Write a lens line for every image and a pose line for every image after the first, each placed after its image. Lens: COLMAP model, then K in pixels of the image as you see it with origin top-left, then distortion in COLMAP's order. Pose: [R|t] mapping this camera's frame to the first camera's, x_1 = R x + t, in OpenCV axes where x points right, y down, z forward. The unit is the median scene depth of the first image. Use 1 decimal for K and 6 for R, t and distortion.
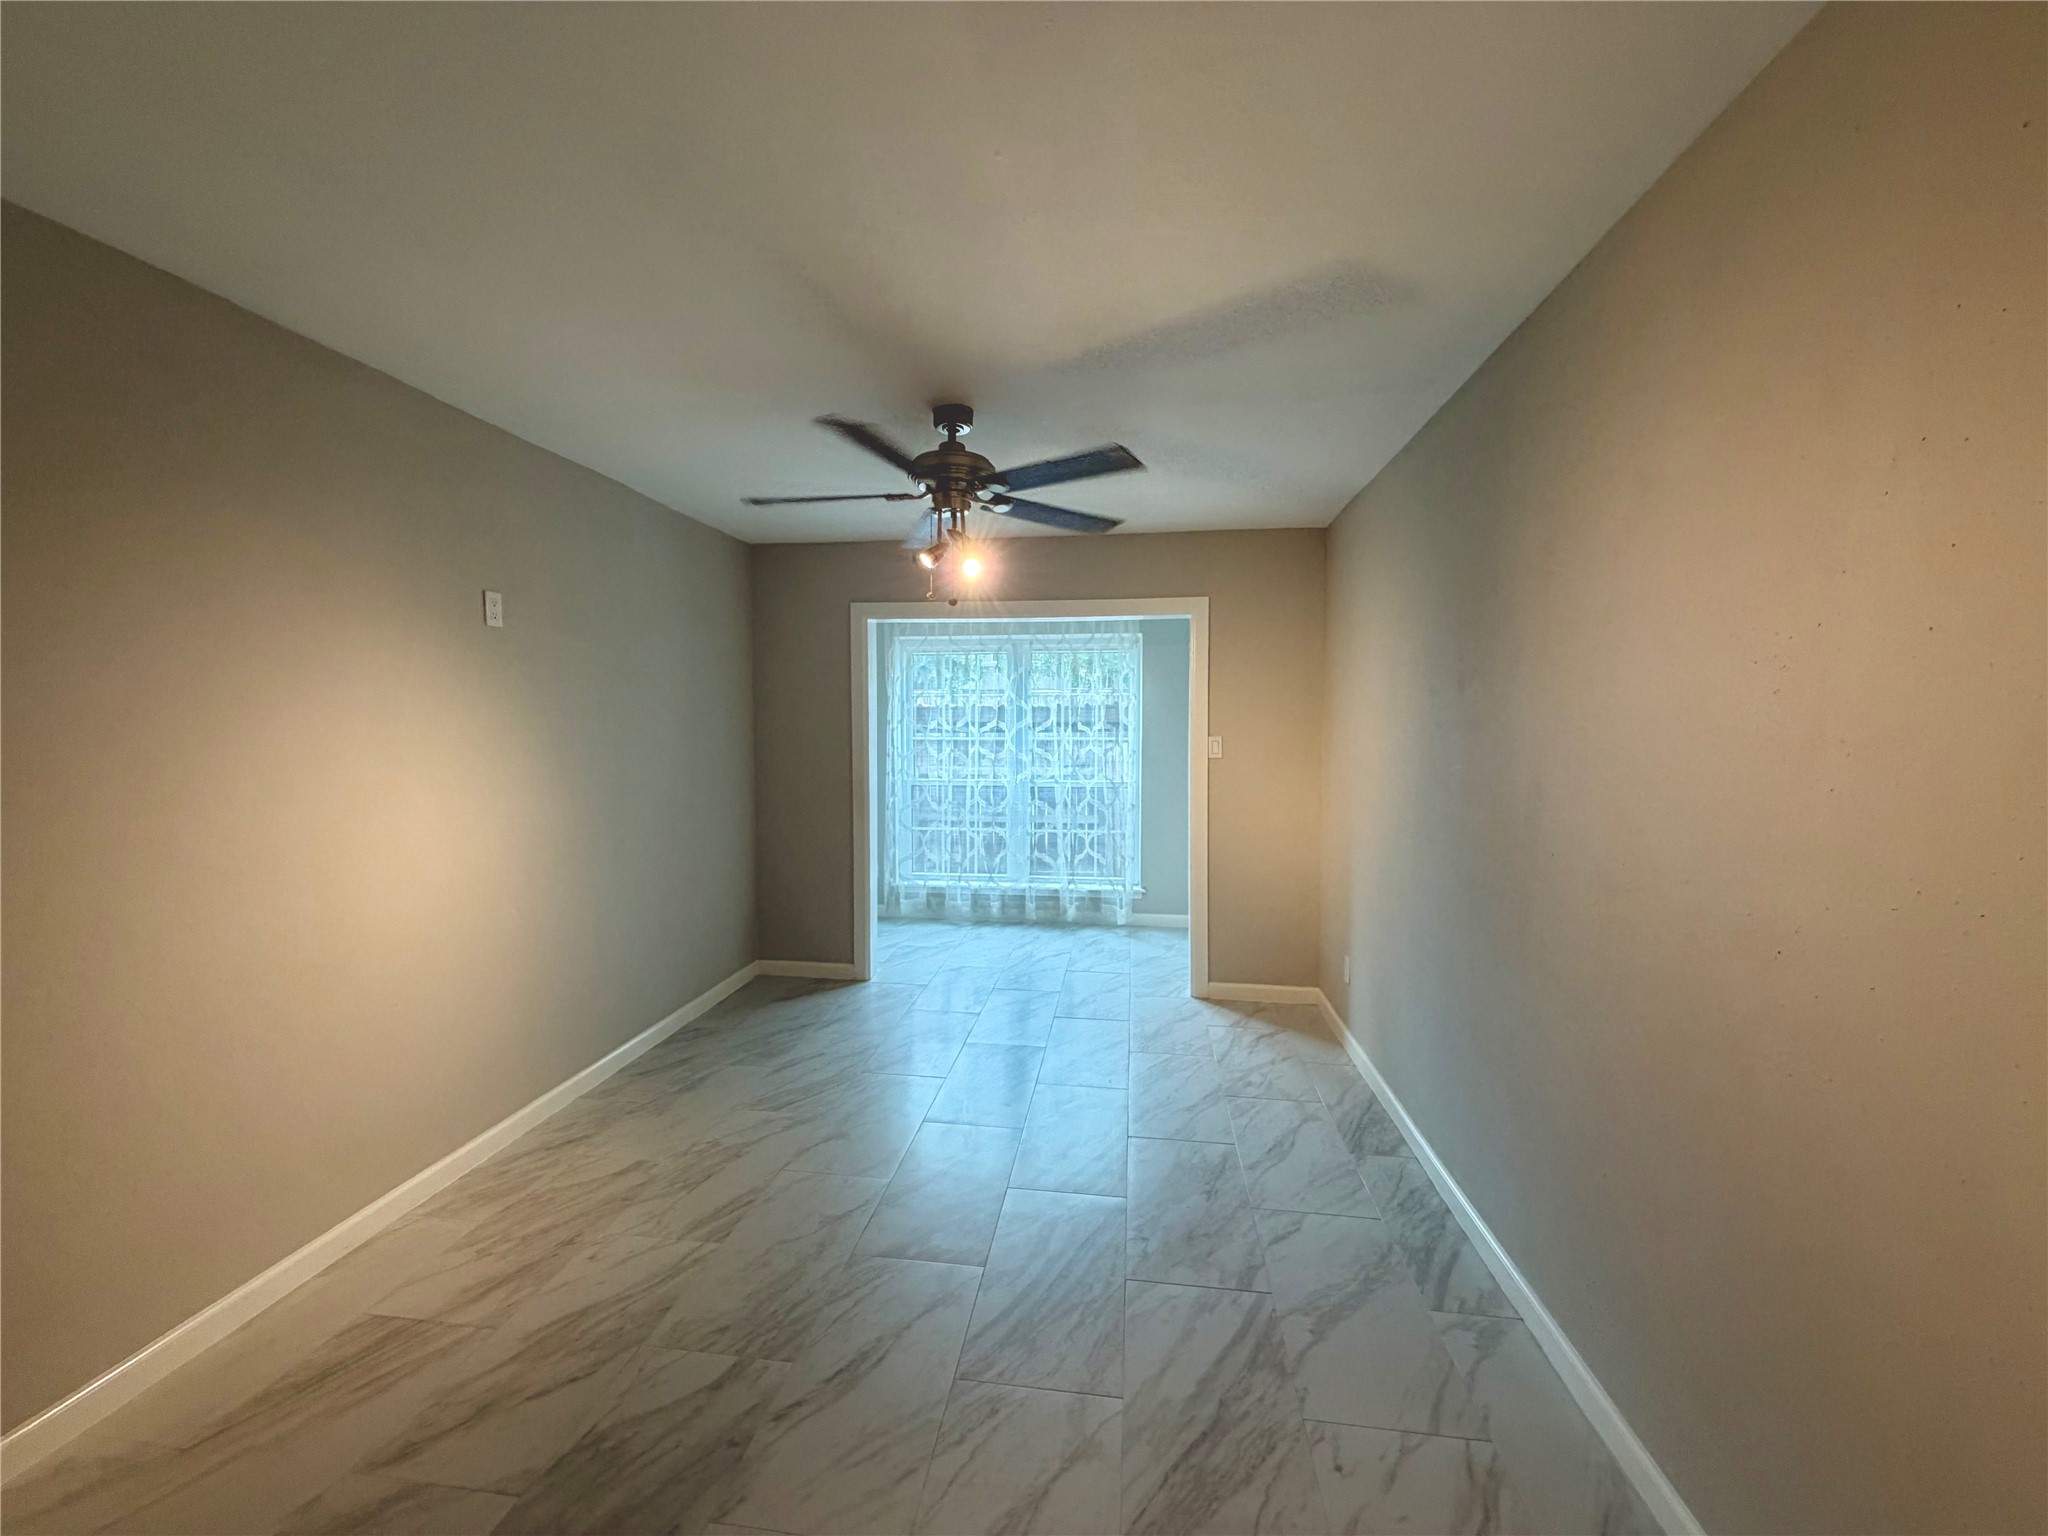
lens RADIAL K [[816.5, 0, 1029.9], [0, 816.5, 763.4], [0, 0, 1]] dist [0.002863, 0.000088]
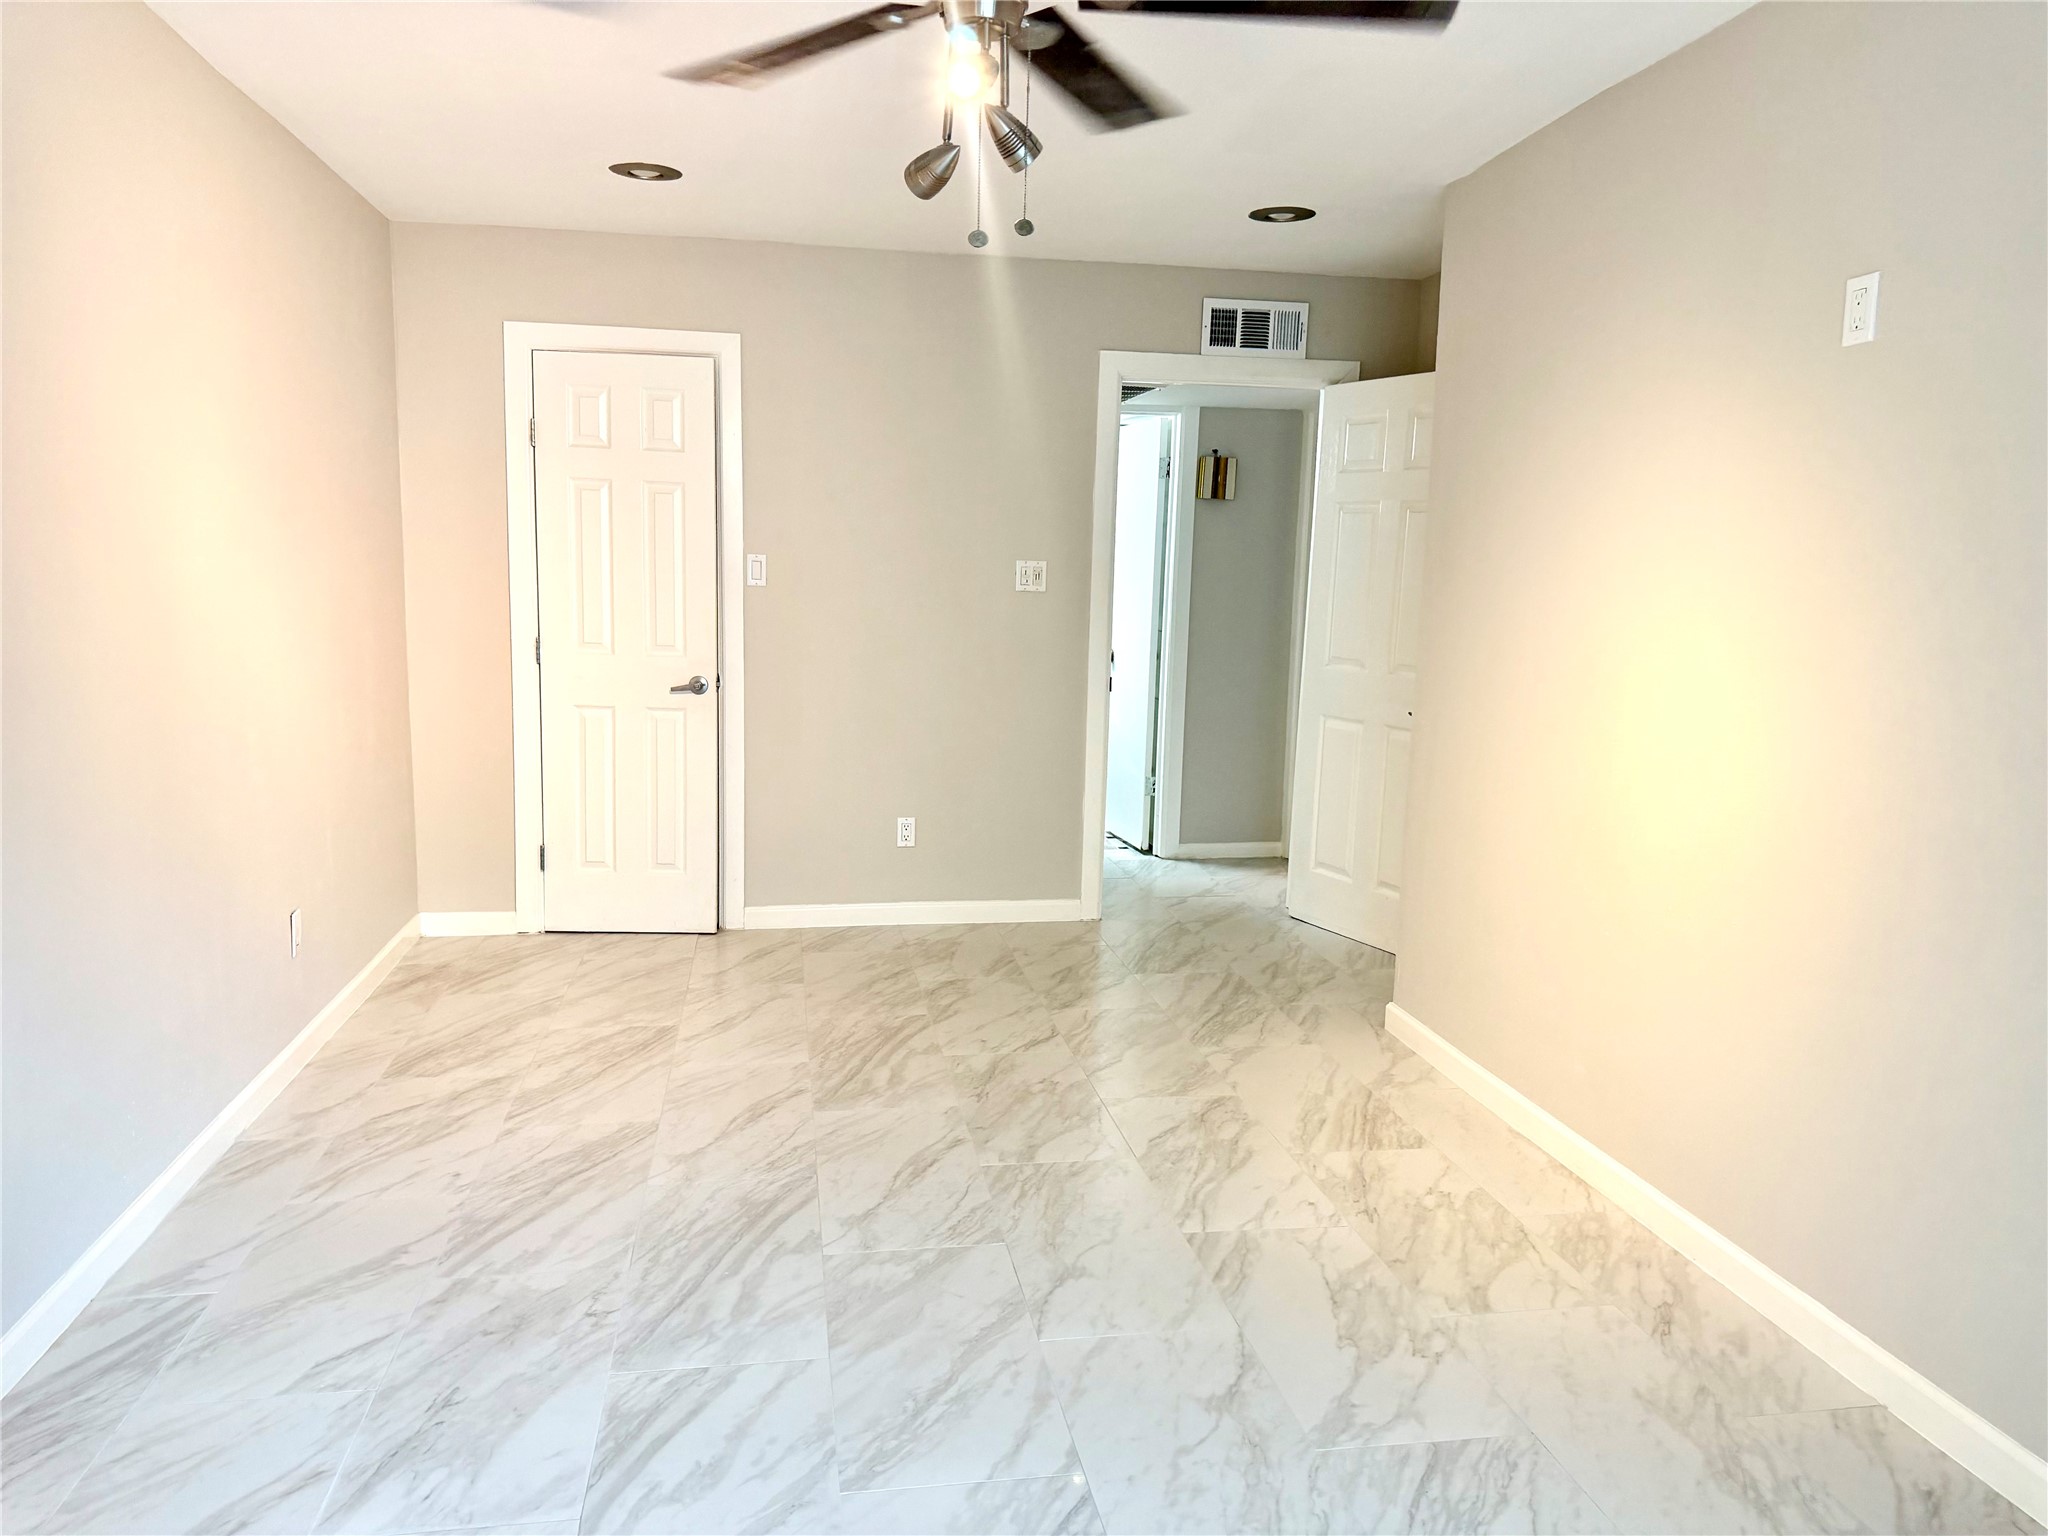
lens RADIAL K [[1440.2, 0, 1014.4], [0, 1440.2, 777.0], [0, 0, 1]] dist [0.007572, -0.000191]
pose [[-0.956917, 0.023249, -0.289430, 0.139500], [-0.032929, 0.981670, 0.187724, -0.063981], [0.288489, 0.189167, -0.938611, 2.071228]]
